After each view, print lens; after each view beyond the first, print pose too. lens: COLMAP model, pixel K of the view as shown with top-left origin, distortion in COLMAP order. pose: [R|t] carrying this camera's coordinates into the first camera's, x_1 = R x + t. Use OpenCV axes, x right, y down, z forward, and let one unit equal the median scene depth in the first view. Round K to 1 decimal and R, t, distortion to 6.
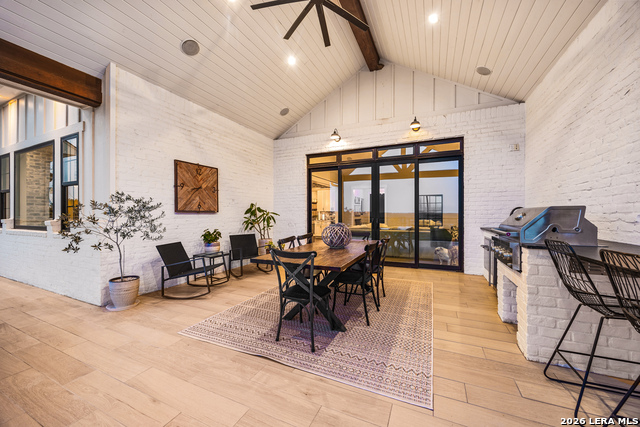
lens RADIAL K [[244.9, 0, 323.8], [0, 244.9, 214.6], [0, 0, 1]] dist [0.001744, 0.000052]
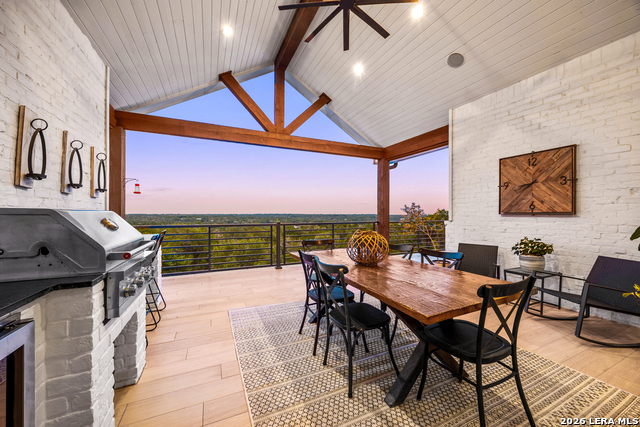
lens RADIAL K [[244.9, 0, 319.7], [0, 244.9, 210.9], [0, 0, 1]] dist [0.001744, 0.000052]
pose [[-0.661122, -0.011356, -0.750193, 0.548720], [-0.007070, 0.999935, -0.008906, -0.010359], [0.750245, -0.000584, -0.661159, 1.086131]]
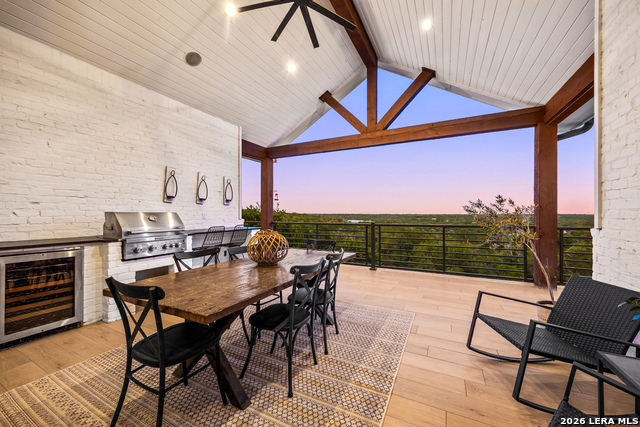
lens RADIAL K [[244.9, 0, 320.3], [0, 244.9, 213.1], [0, 0, 1]] dist [0.001744, 0.000052]
pose [[-0.998790, -0.001048, 0.049162, -0.109431], [-0.000874, 0.999993, 0.003556, -0.014750], [-0.049166, 0.003509, -0.998784, 1.365276]]
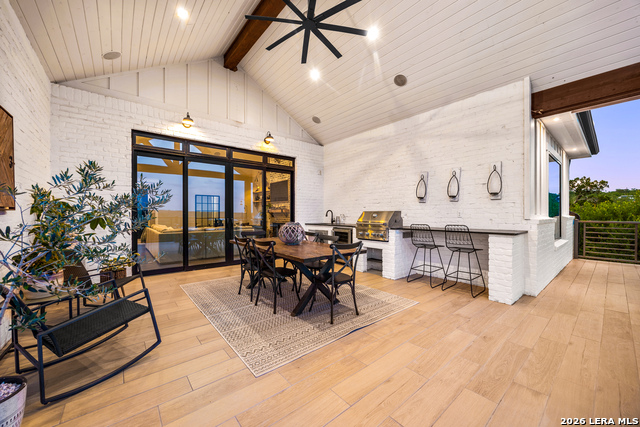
lens RADIAL K [[244.9, 0, 325.0], [0, 244.9, 215.5], [0, 0, 1]] dist [0.001744, 0.000052]
pose [[0.426742, -0.005982, 0.904354, -0.707727], [0.004369, 0.999980, 0.004553, 0.000465], [-0.904363, 0.002008, 0.426760, 0.306007]]
